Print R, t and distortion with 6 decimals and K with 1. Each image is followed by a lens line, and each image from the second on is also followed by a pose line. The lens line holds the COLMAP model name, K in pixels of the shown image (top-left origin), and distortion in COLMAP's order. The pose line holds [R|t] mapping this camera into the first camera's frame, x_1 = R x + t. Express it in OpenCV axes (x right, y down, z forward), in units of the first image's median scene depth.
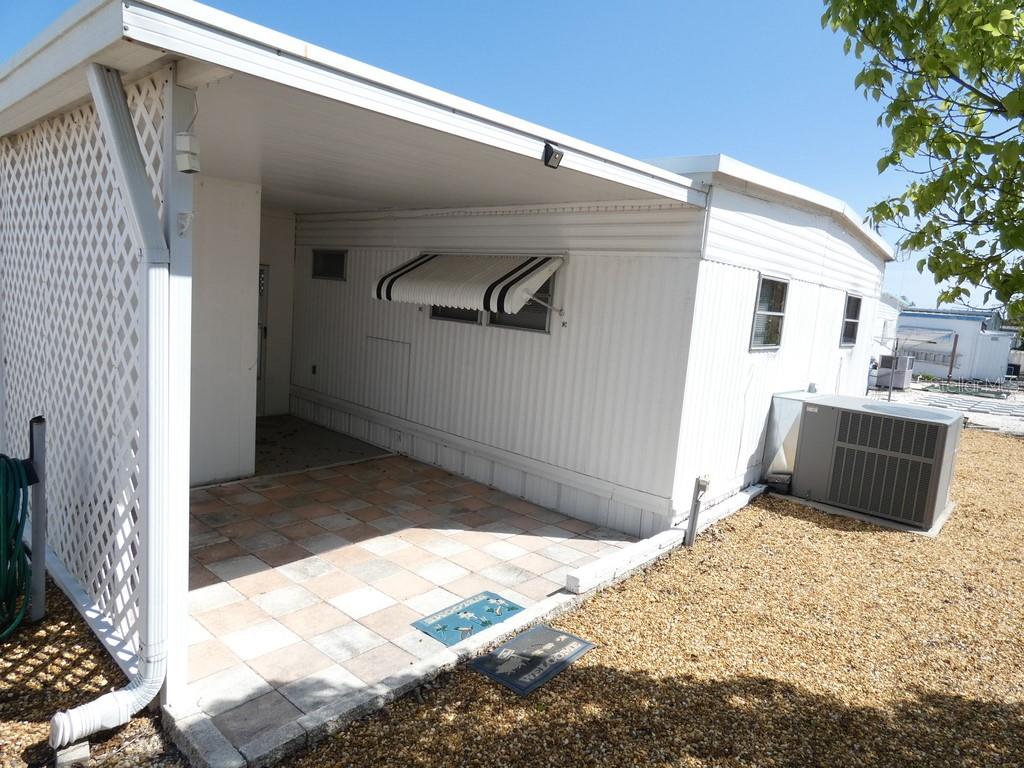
lens RADIAL K [[624.6, 0, 511.6], [0, 624.6, 383.5], [0, 0, 1]] dist [0.003920, 0.000283]
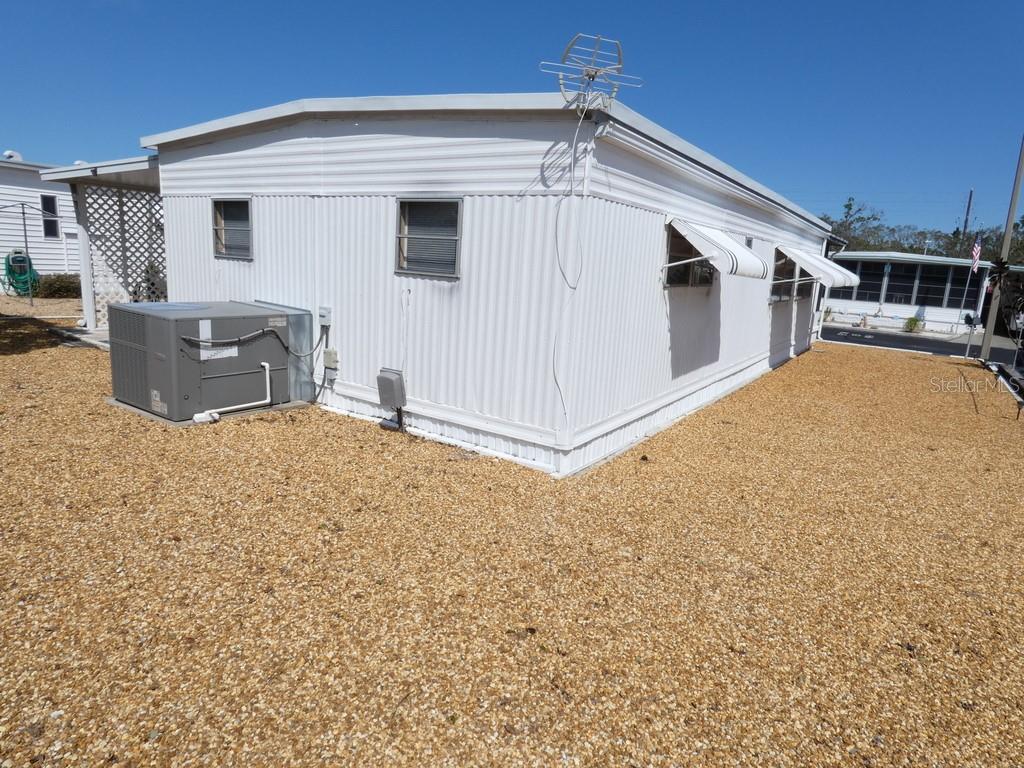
lens RADIAL K [[624.6, 0, 510.8], [0, 624.6, 382.2], [0, 0, 1]] dist [0.003920, 0.000283]
pose [[0.134932, 0.129154, -0.982401, 2.121778], [-0.175696, 0.978876, 0.104559, -0.050125], [0.975153, 0.158496, 0.154774, 1.702171]]
